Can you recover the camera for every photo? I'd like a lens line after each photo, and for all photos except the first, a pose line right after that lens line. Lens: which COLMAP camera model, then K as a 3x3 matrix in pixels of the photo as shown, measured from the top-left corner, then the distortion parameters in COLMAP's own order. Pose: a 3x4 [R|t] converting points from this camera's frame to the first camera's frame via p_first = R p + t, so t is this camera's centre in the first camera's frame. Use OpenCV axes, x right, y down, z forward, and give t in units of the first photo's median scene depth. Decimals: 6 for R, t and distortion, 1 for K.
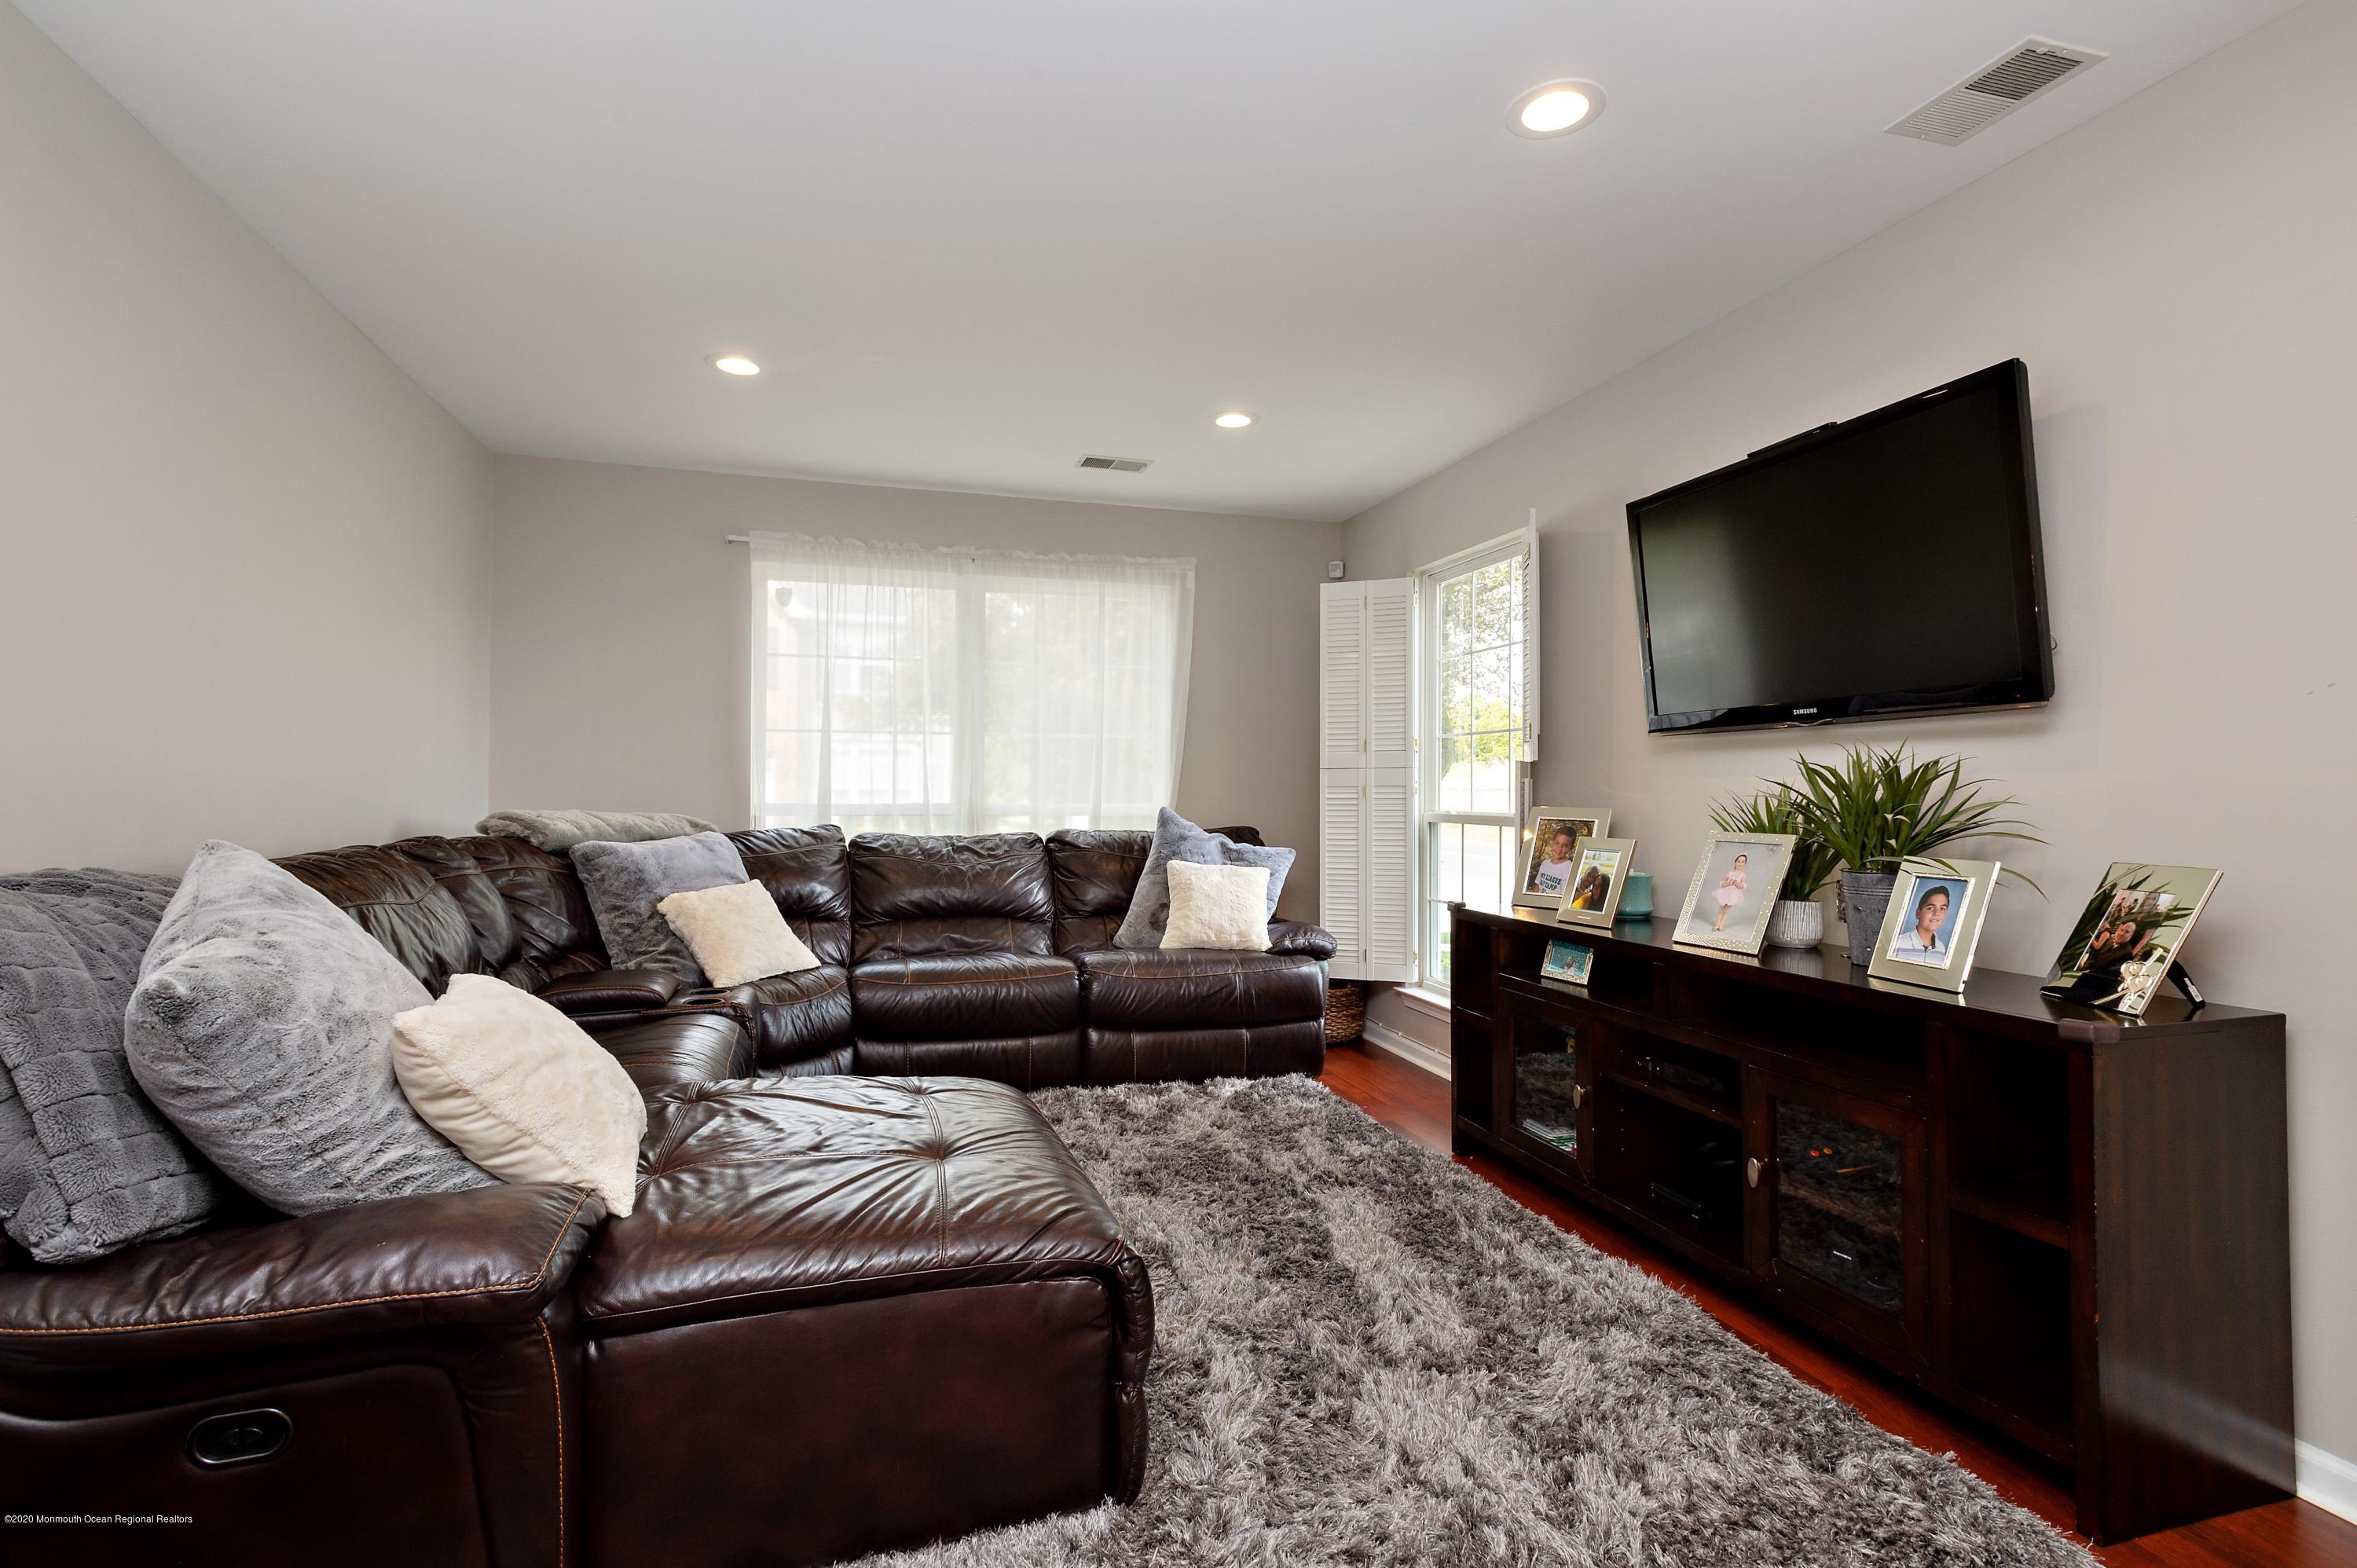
lens RADIAL K [[1107.9, 0, 1180.6], [0, 1107.9, 783.1], [0, 0, 1]] dist [0.003175, -0.001530]
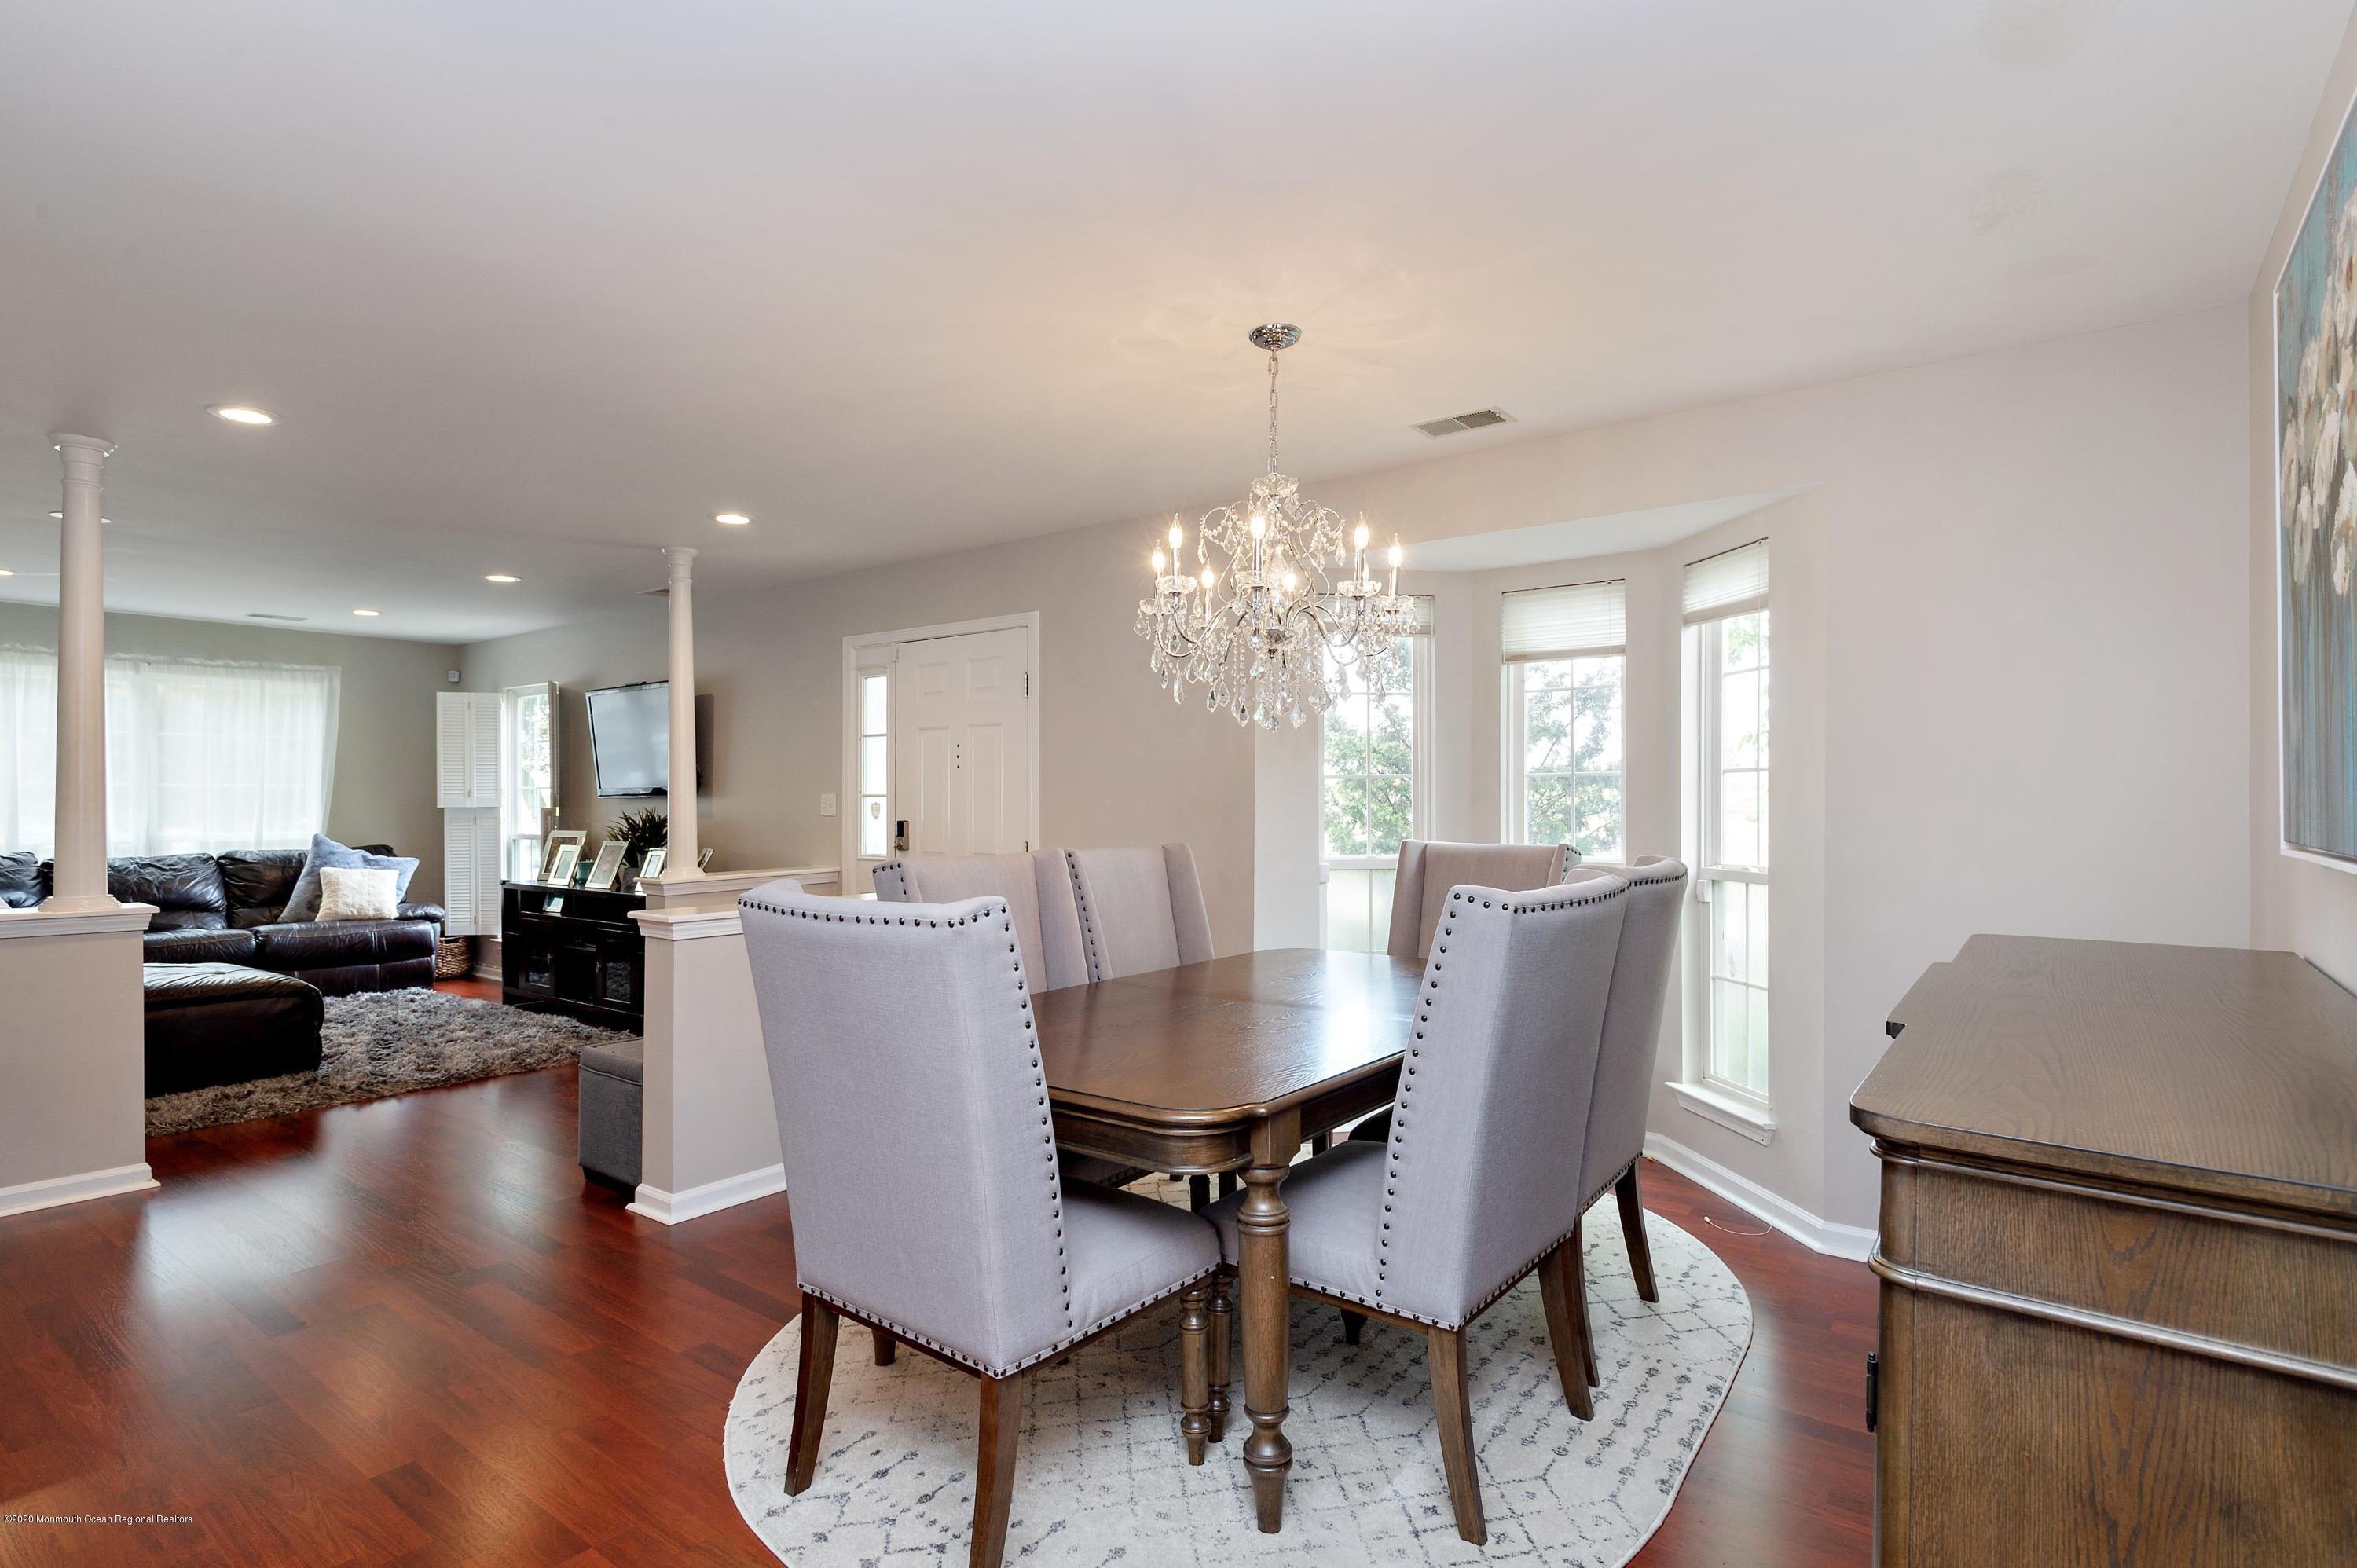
lens RADIAL K [[1152.2, 0, 1186.4], [0, 1152.2, 797.1], [0, 0, 1]] dist [-0.002034, -0.002357]
pose [[0.799007, -0.003779, 0.601310, -0.011591], [0.001167, 0.999988, 0.004733, -0.040629], [-0.601321, -0.003080, 0.799002, -1.151091]]
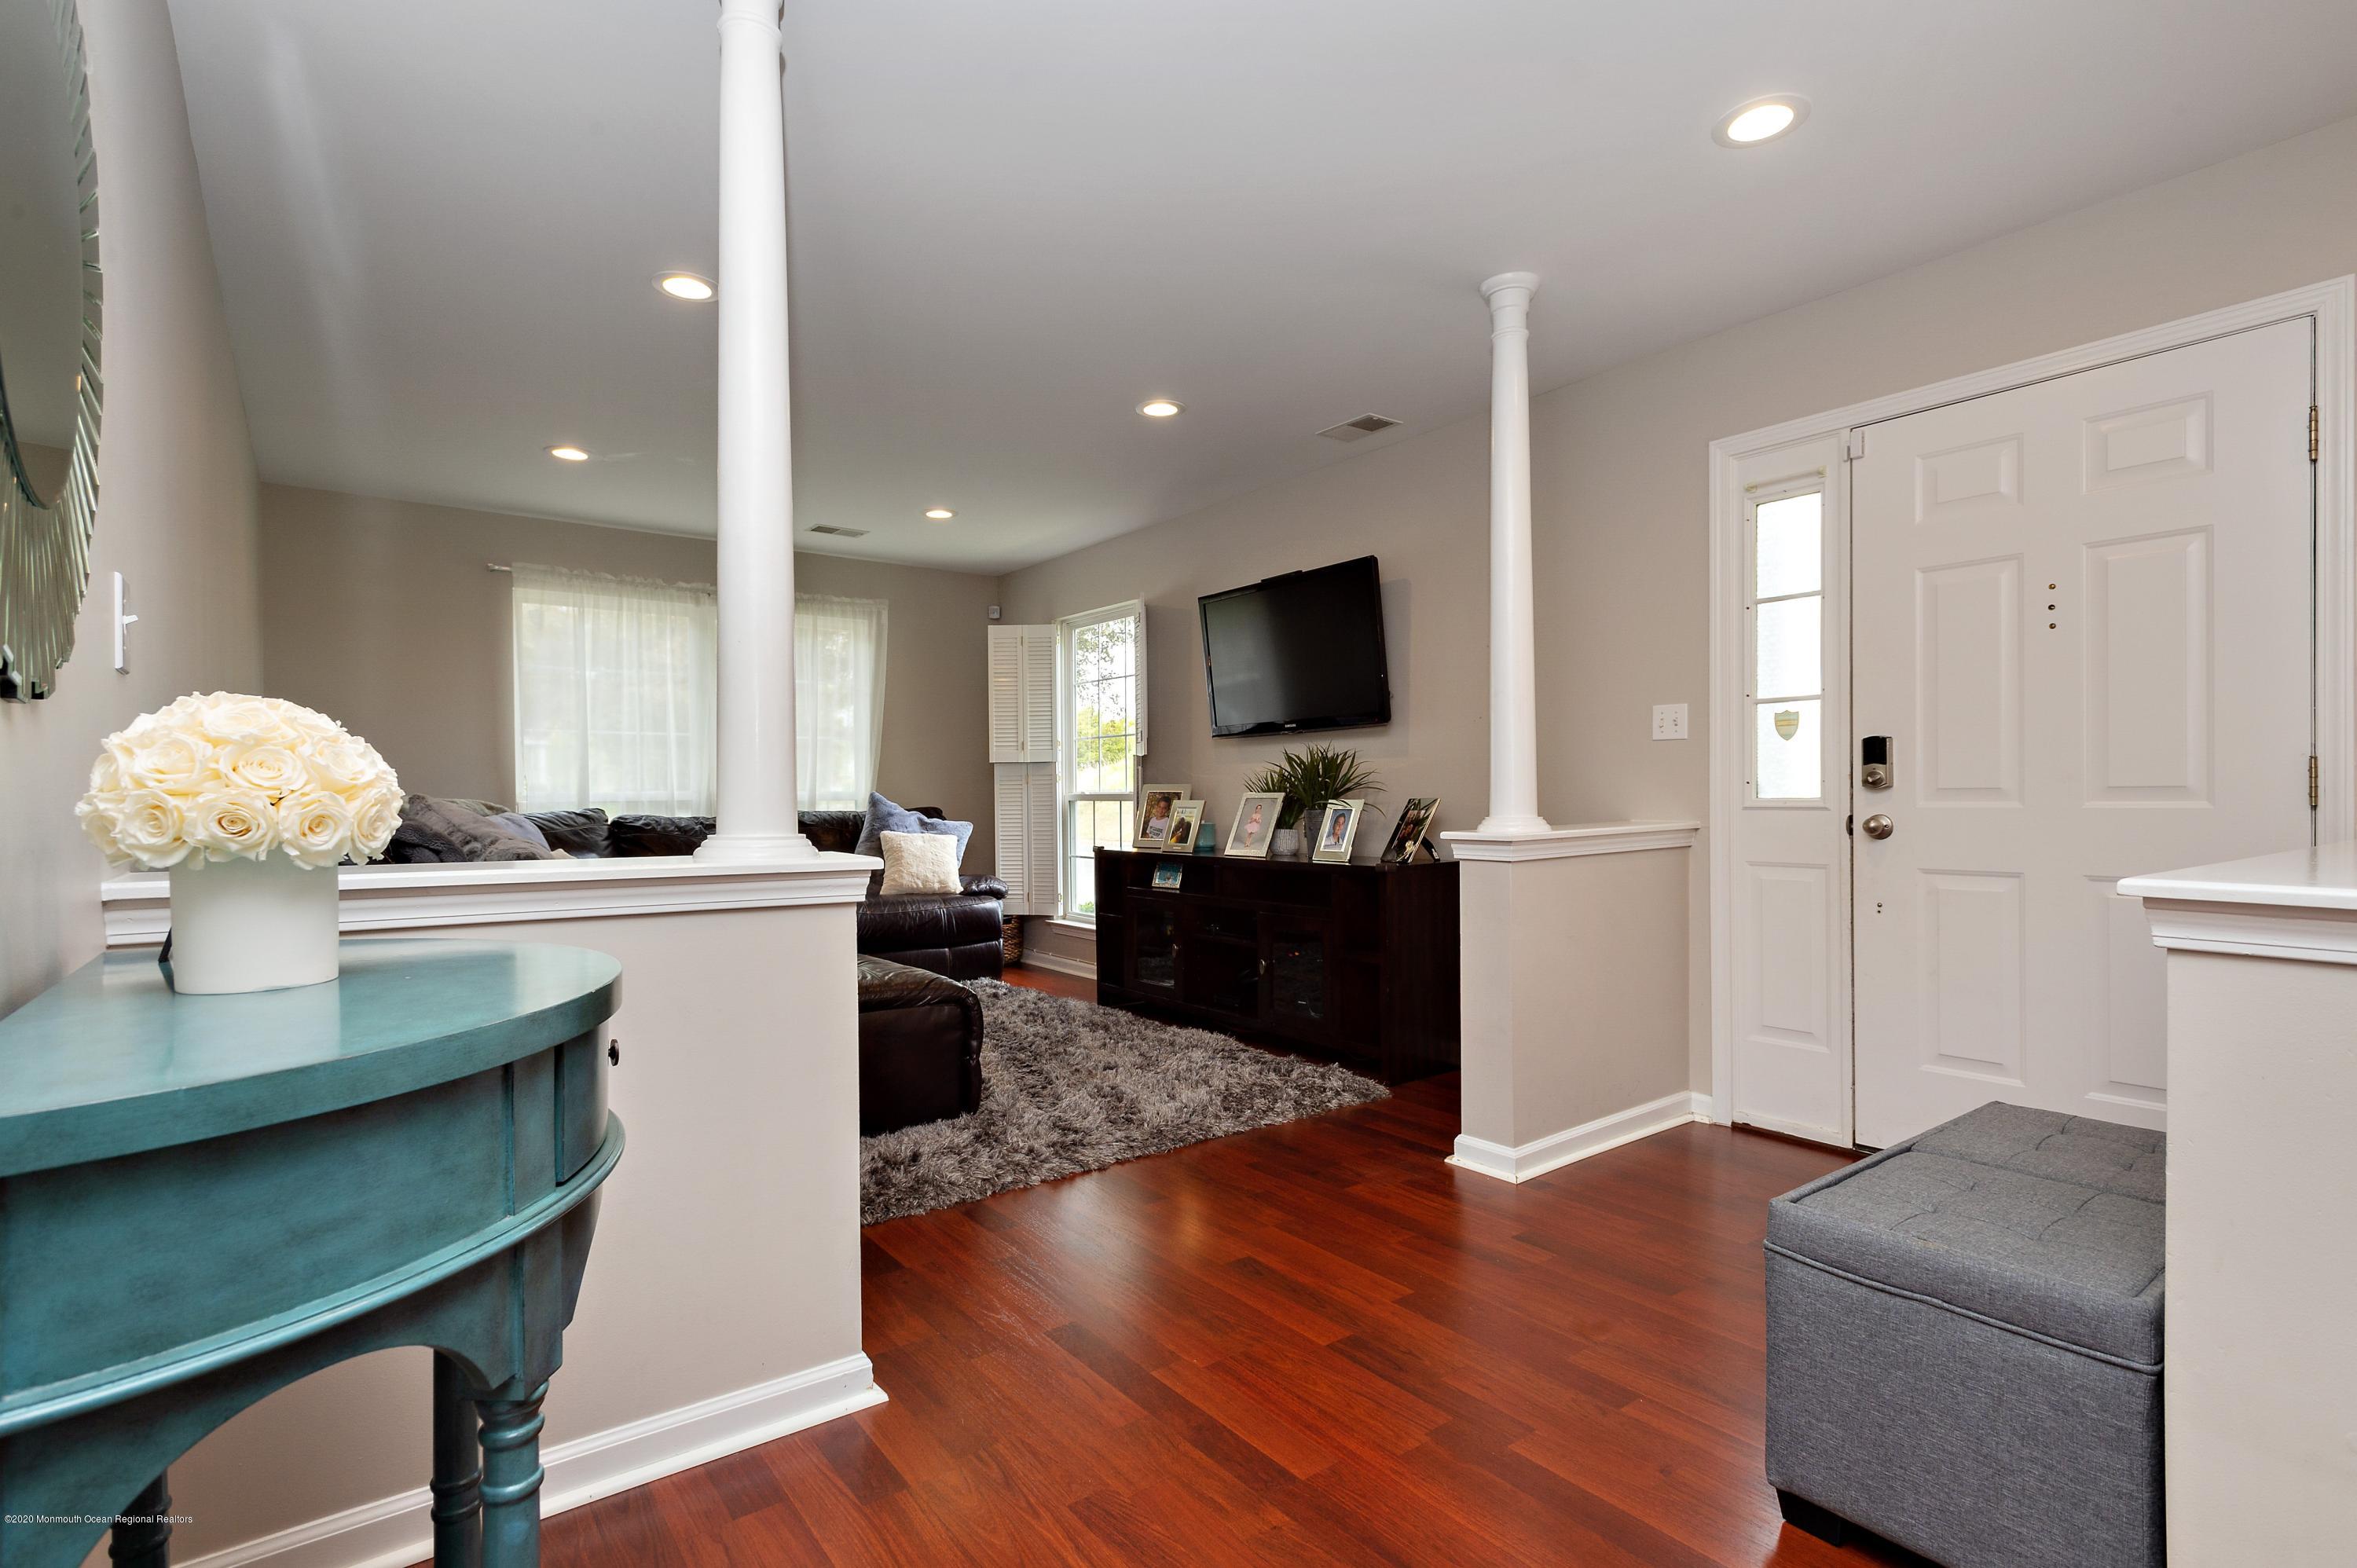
lens RADIAL K [[1107.9, 0, 1185.1], [0, 1107.9, 802.0], [0, 0, 1]] dist [0.003175, -0.001530]
pose [[0.933547, -0.013827, 0.358189, -0.159550], [0.009380, 0.999856, 0.014150, 0.021116], [-0.358333, -0.009850, 0.933542, -0.405952]]
